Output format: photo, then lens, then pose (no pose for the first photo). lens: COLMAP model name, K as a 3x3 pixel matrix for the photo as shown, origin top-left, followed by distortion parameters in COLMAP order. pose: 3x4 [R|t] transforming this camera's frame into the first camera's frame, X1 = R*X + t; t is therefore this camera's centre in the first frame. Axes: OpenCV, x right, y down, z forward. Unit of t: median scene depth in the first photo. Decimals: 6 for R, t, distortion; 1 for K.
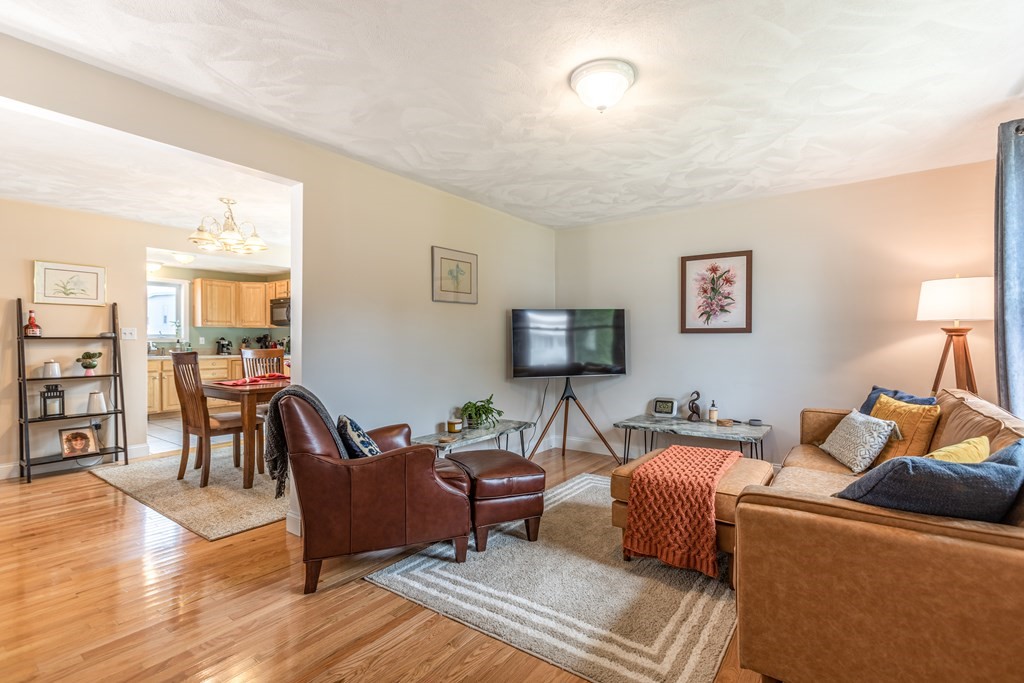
lens RADIAL K [[490.7, 0, 517.5], [0, 490.7, 341.6], [0, 0, 1]] dist [-0.013805, 0.008539]
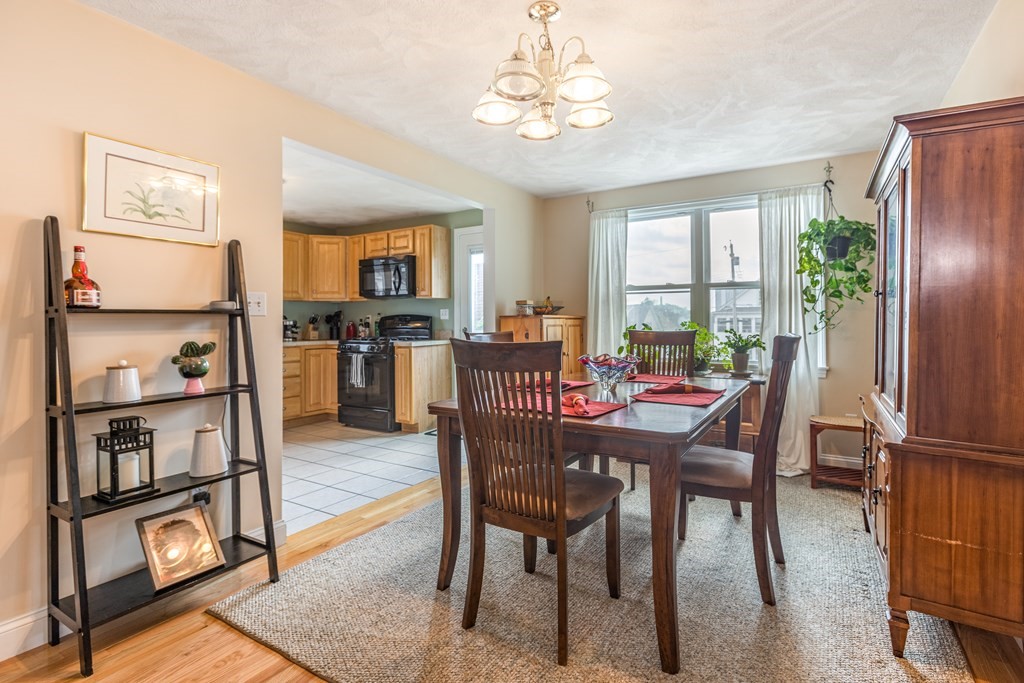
lens RADIAL K [[490.7, 0, 531.0], [0, 490.7, 317.5], [0, 0, 1]] dist [-0.013805, 0.008539]
pose [[0.993511, -0.003512, 0.113678, -0.661353], [0.004406, 0.999961, -0.007609, 0.003403], [-0.113647, 0.008060, 0.993488, 0.540323]]
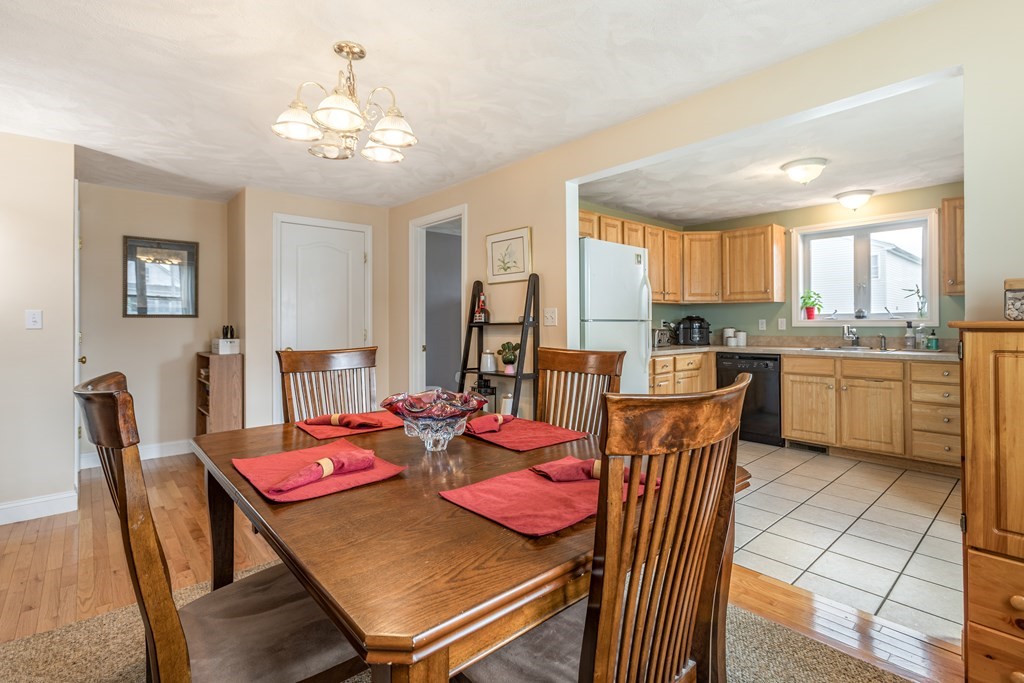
lens RADIAL K [[490.7, 0, 520.4], [0, 490.7, 318.4], [0, 0, 1]] dist [-0.013805, 0.008539]
pose [[-0.186795, -0.008596, -0.982361, -0.142050], [0.005980, 0.999933, -0.009887, -0.008868], [0.982381, -0.007722, -0.186731, 1.249521]]
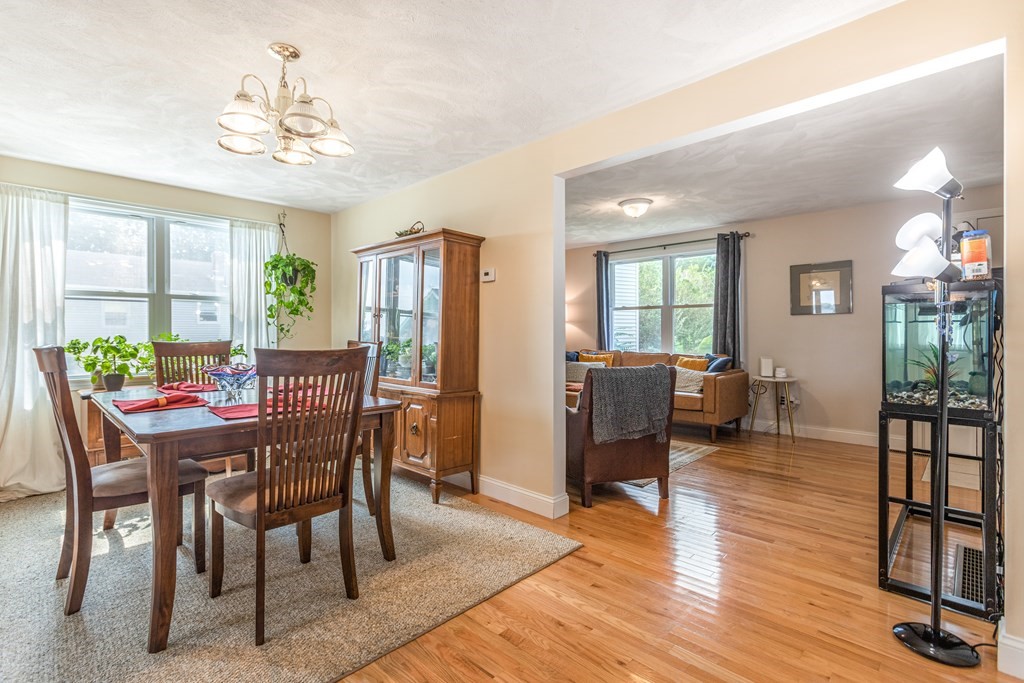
lens RADIAL K [[490.7, 0, 488.2], [0, 490.7, 332.1], [0, 0, 1]] dist [-0.013805, 0.008539]
pose [[0.151827, -0.001578, 0.988406, -1.064075], [0.000992, 0.999998, 0.001444, 0.003431], [-0.988407, 0.000761, 0.151828, 0.699722]]
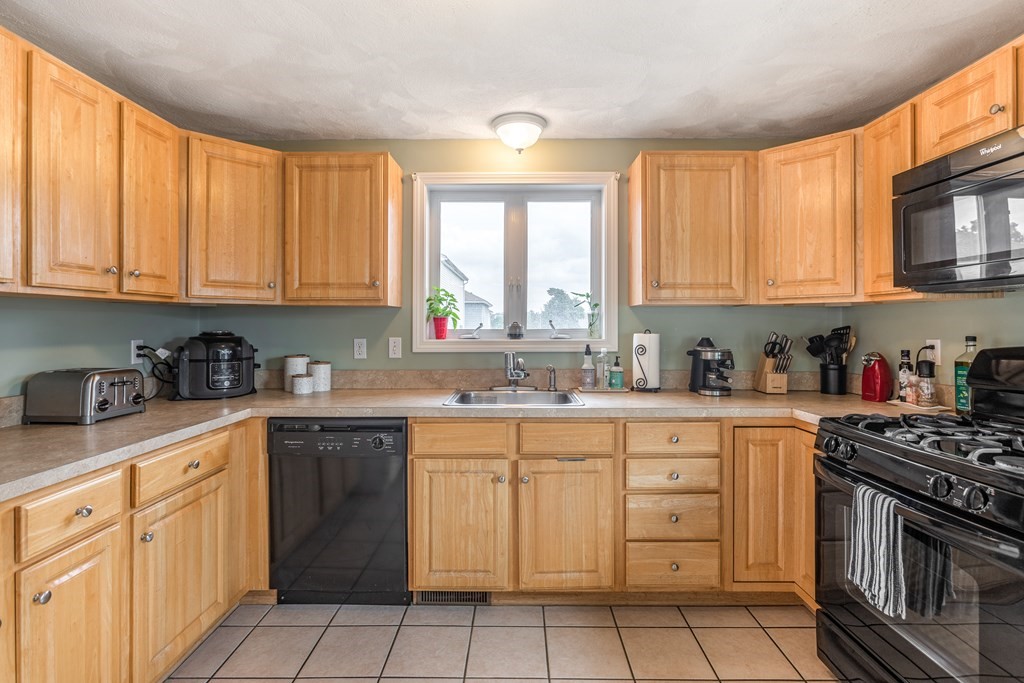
lens RADIAL K [[490.7, 0, 517.9], [0, 490.7, 323.6], [0, 0, 1]] dist [-0.013805, 0.008539]
pose [[0.601941, -0.001276, -0.798540, -0.829398], [0.001430, 0.999999, -0.000519, -0.034584], [0.798539, -0.000829, 0.601942, 1.394228]]
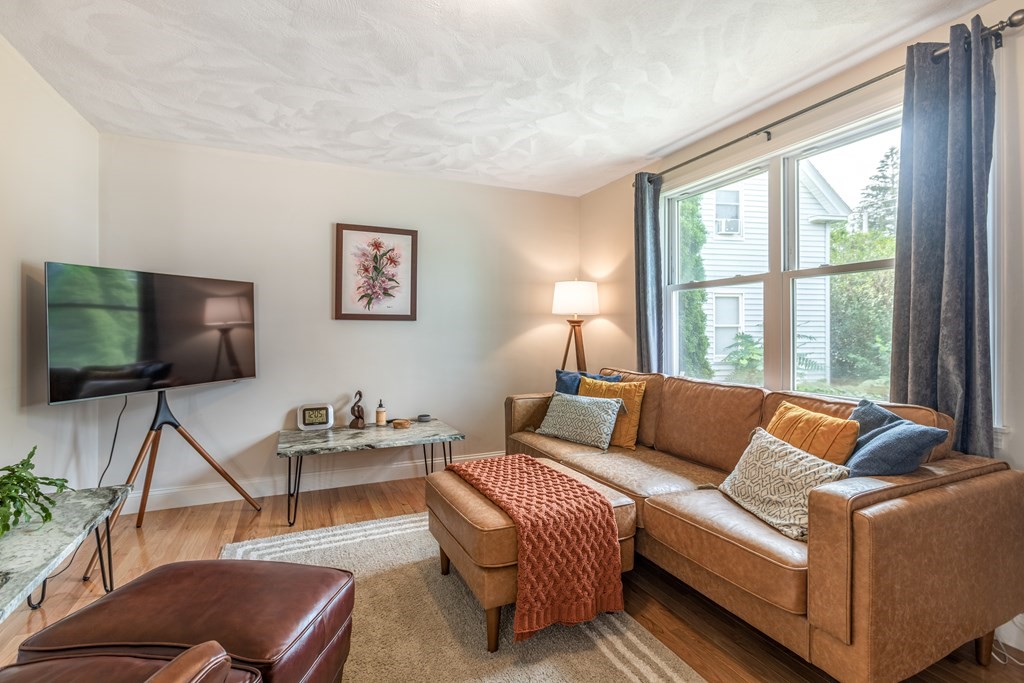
lens RADIAL K [[490.7, 0, 494.6], [0, 490.7, 324.9], [0, 0, 1]] dist [-0.013805, 0.008539]
pose [[0.491847, 0.011364, 0.870607, -0.226181], [-0.002339, 0.999928, -0.011730, 0.000106], [-0.870678, 0.003733, 0.491839, 0.392801]]
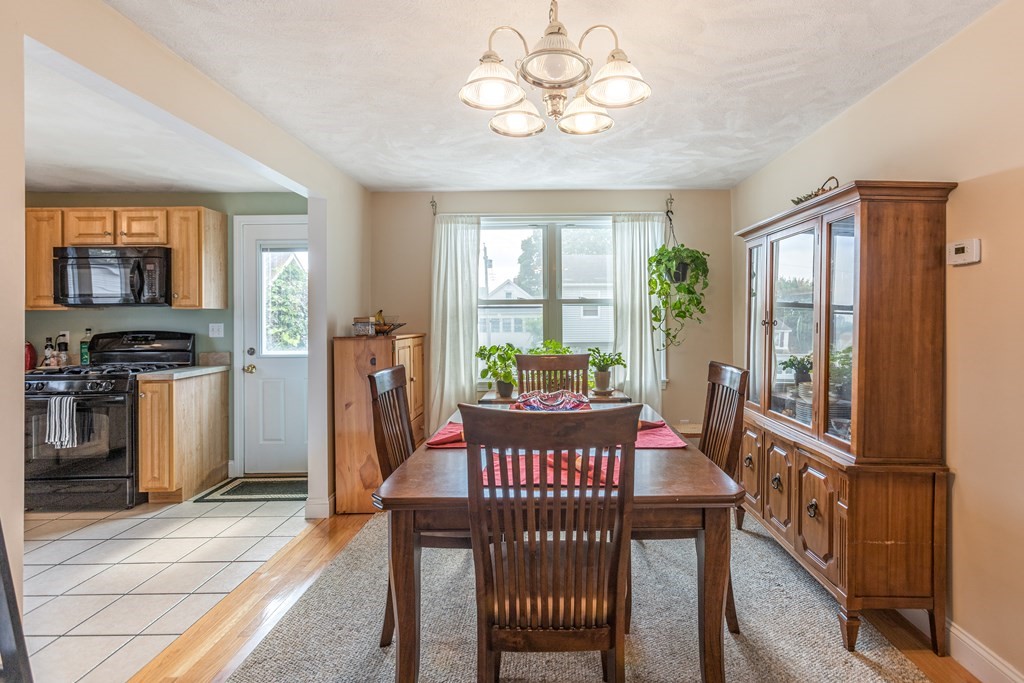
lens RADIAL K [[507.0, 0, 548.4], [0, 507.0, 314.5], [0, 0, 1]] dist [-0.003021, 0.007555]
pose [[0.796092, -0.002998, 0.605169, -0.826285], [0.008998, 0.999936, -0.006882, -0.034490], [-0.605109, 0.010924, 0.796068, 0.689552]]
